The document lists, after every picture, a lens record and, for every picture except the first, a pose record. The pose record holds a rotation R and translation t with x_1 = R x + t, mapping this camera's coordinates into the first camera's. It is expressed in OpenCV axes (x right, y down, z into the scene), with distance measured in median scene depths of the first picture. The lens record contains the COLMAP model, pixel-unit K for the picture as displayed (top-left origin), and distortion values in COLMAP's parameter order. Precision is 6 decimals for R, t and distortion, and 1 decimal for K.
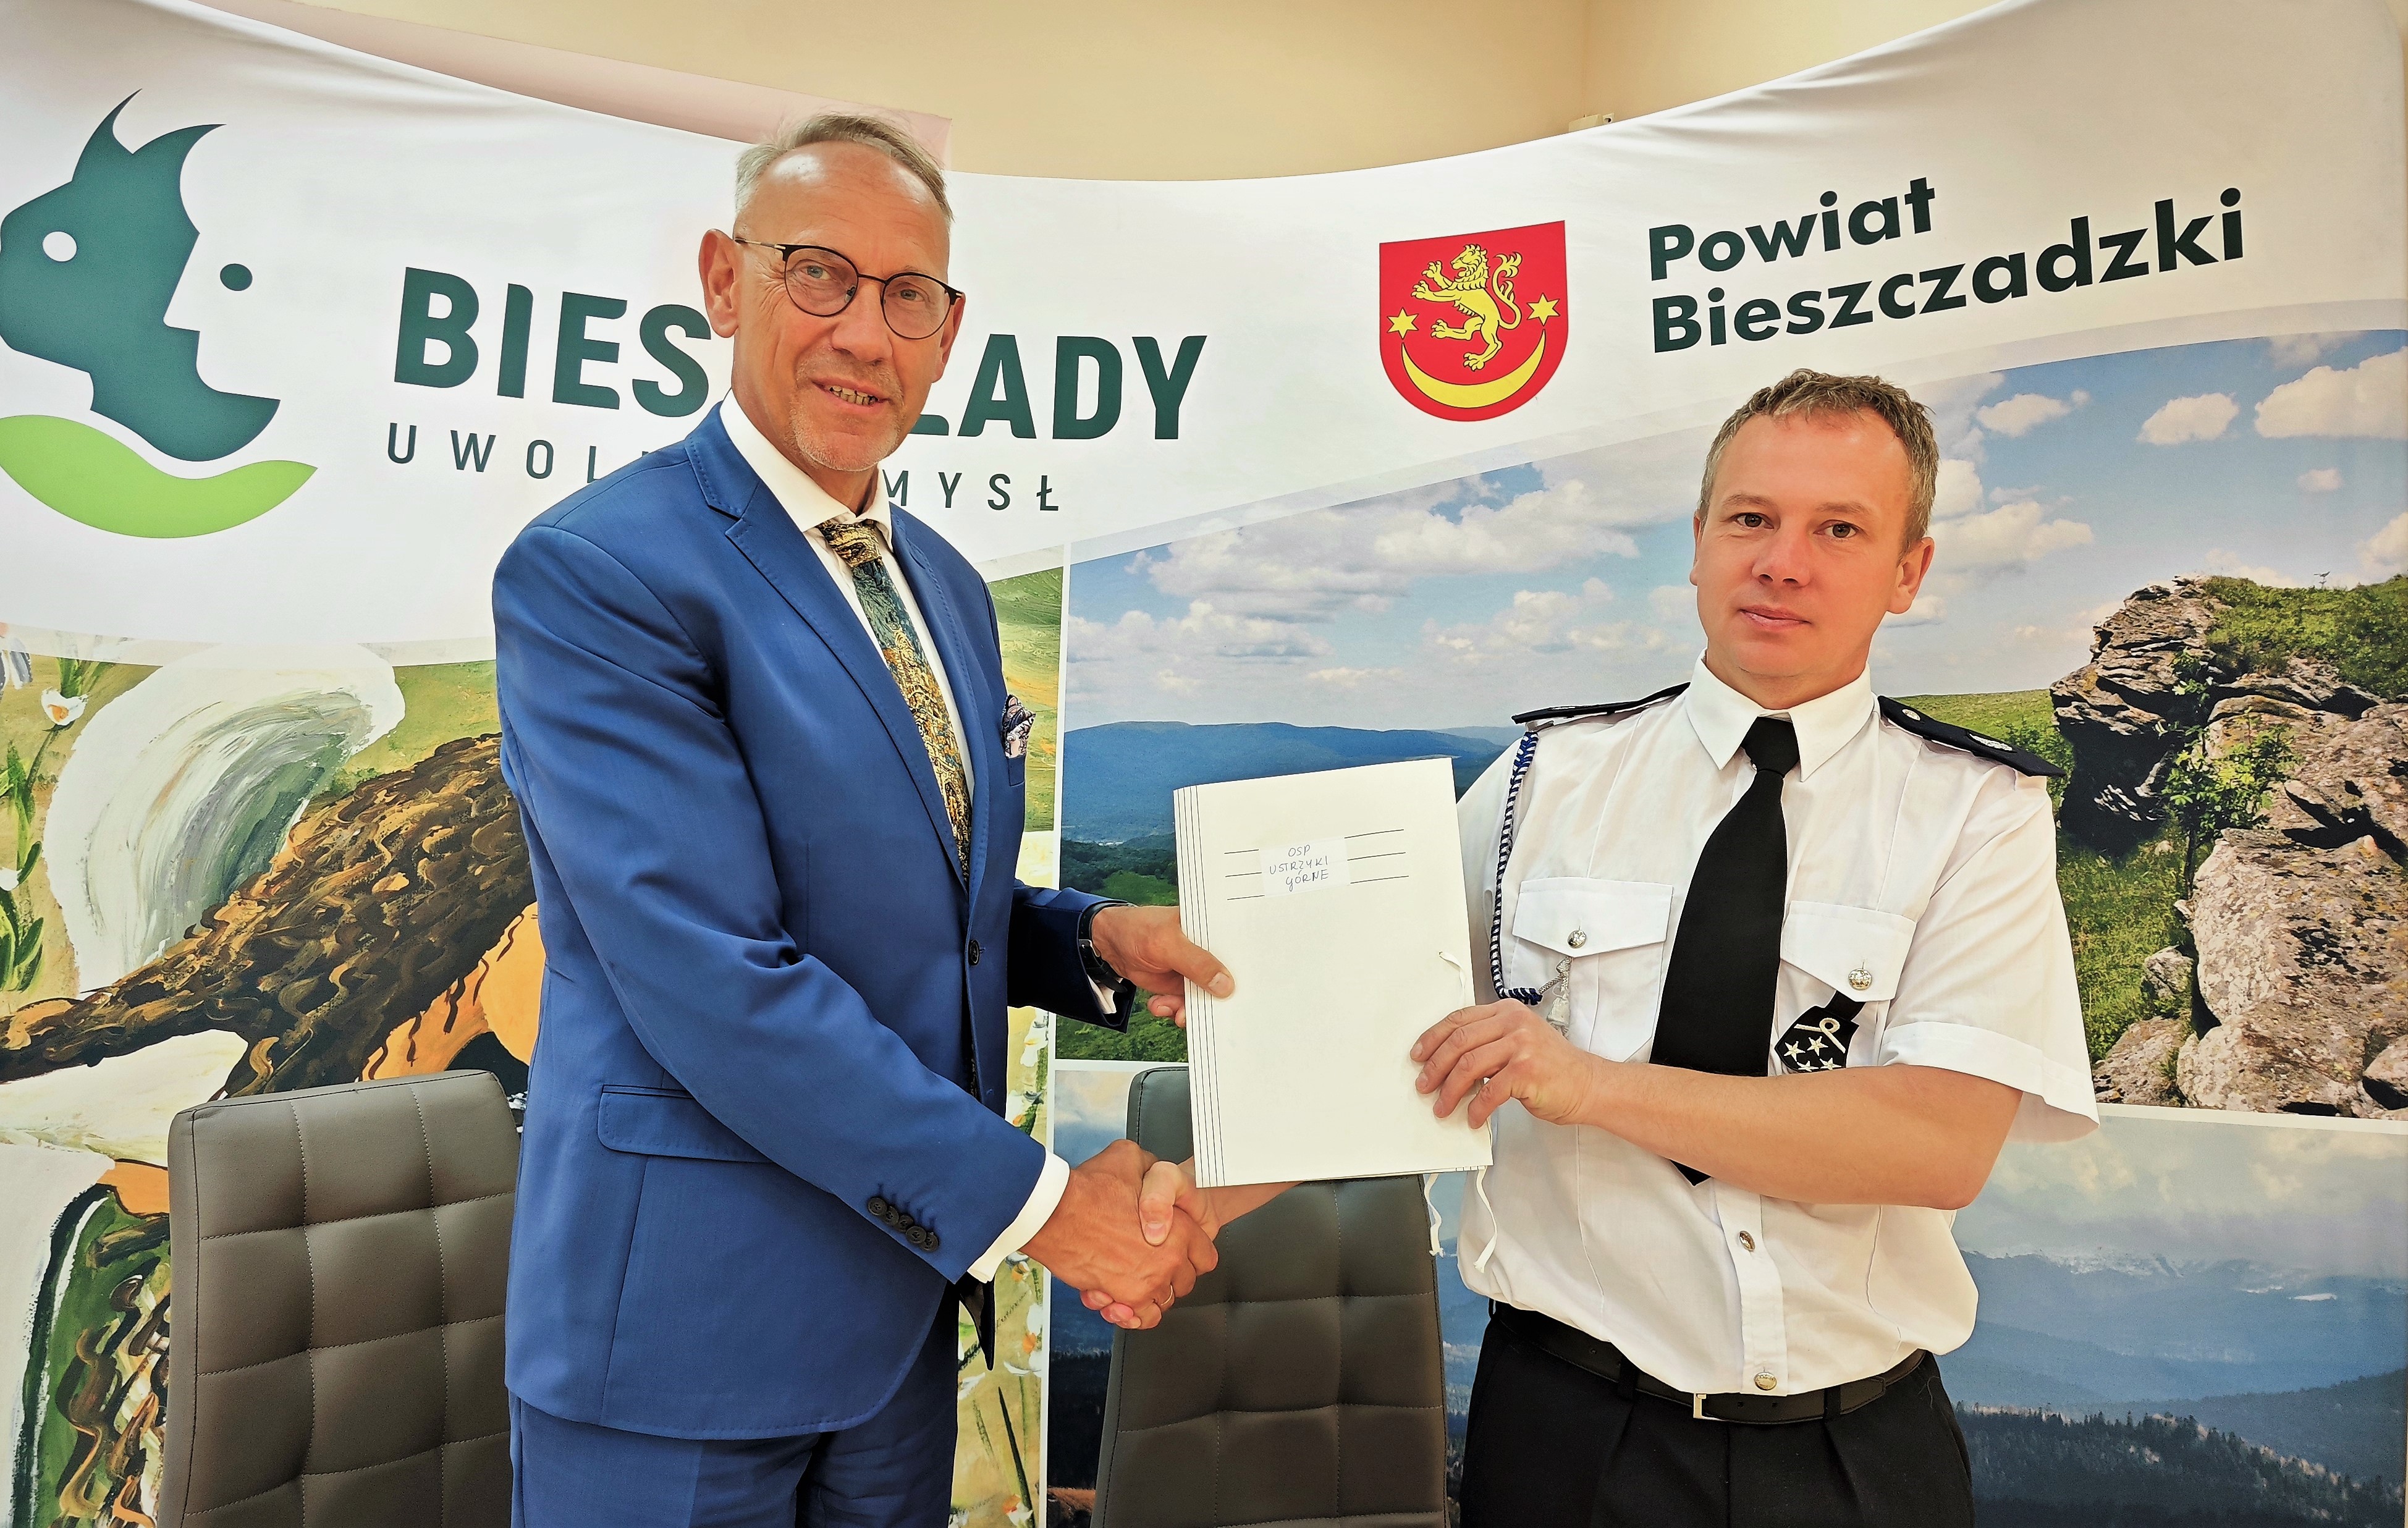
lens RADIAL K [[1634.5, 0, 1193.4], [0, 1634.5, 815.4], [0, 0, 1]] dist [0.051609, -0.053082]
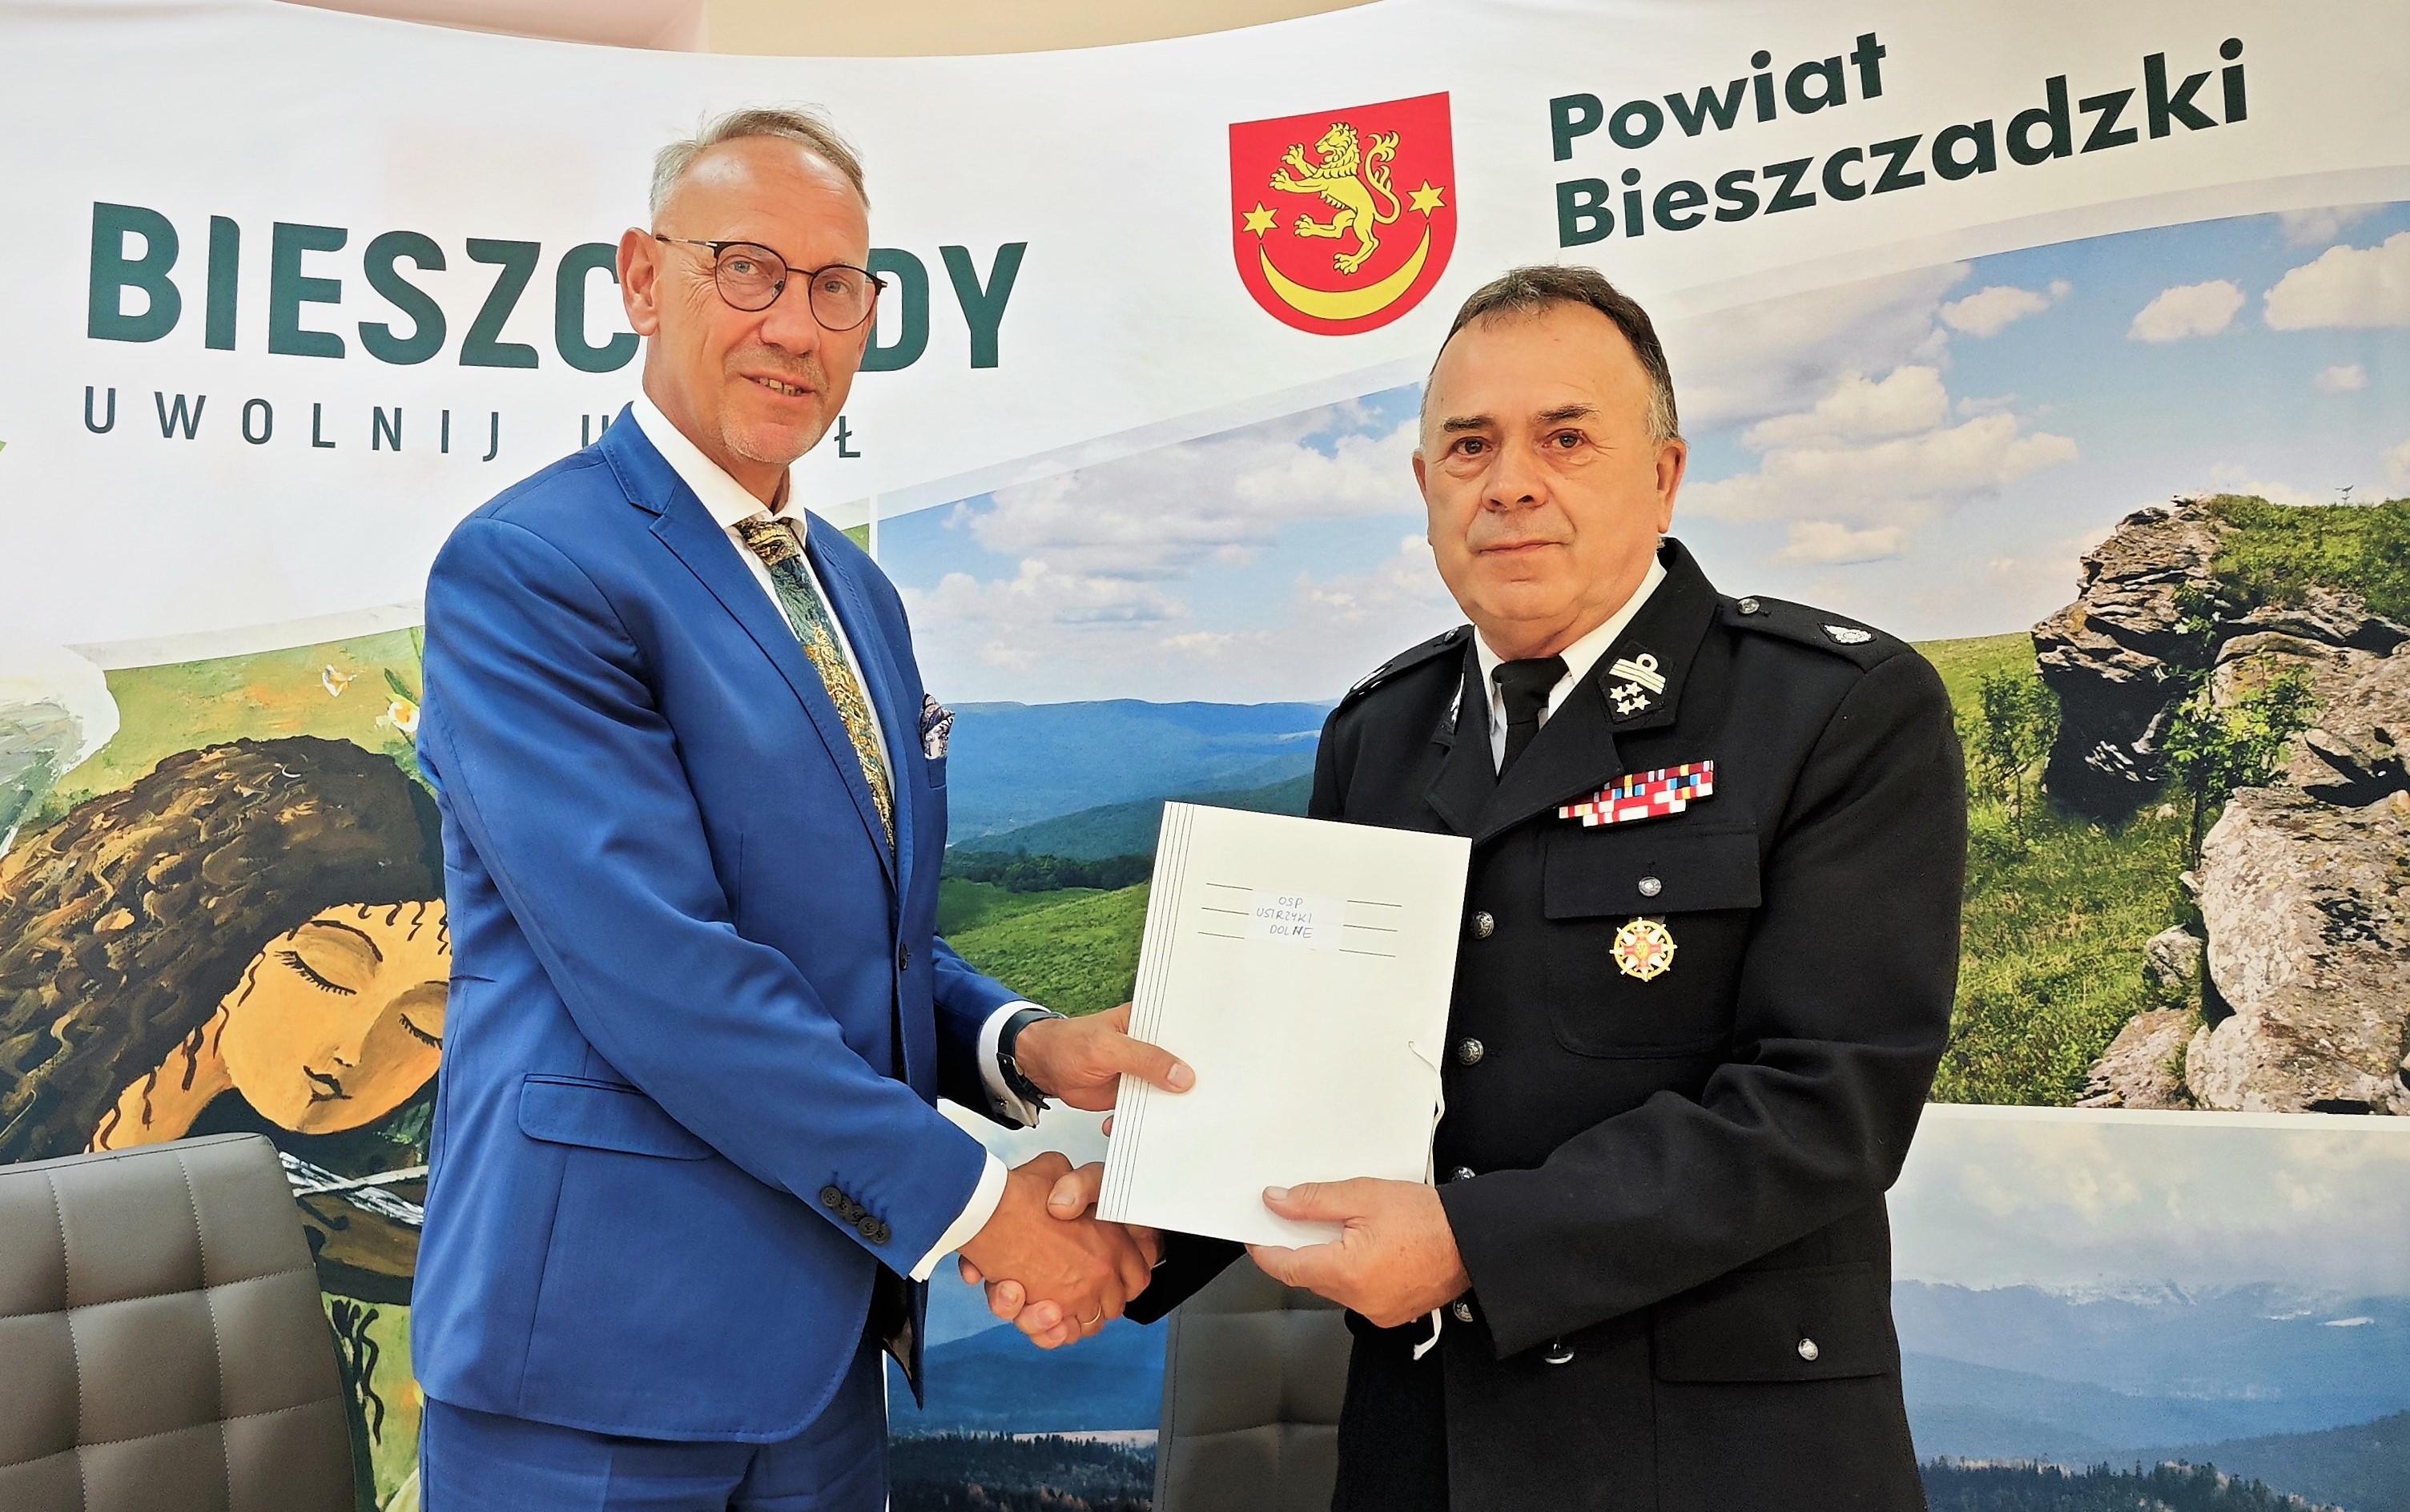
lens RADIAL K [[2122.3, 0, 946.7], [0, 2122.3, 857.0], [0, 0, 1]] dist [0.051515, -0.052528]
pose [[0.999351, -0.033740, -0.012584, -0.033754], [0.034100, 0.998980, 0.029596, -0.010944], [0.011573, -0.030006, 0.999483, -0.119157]]
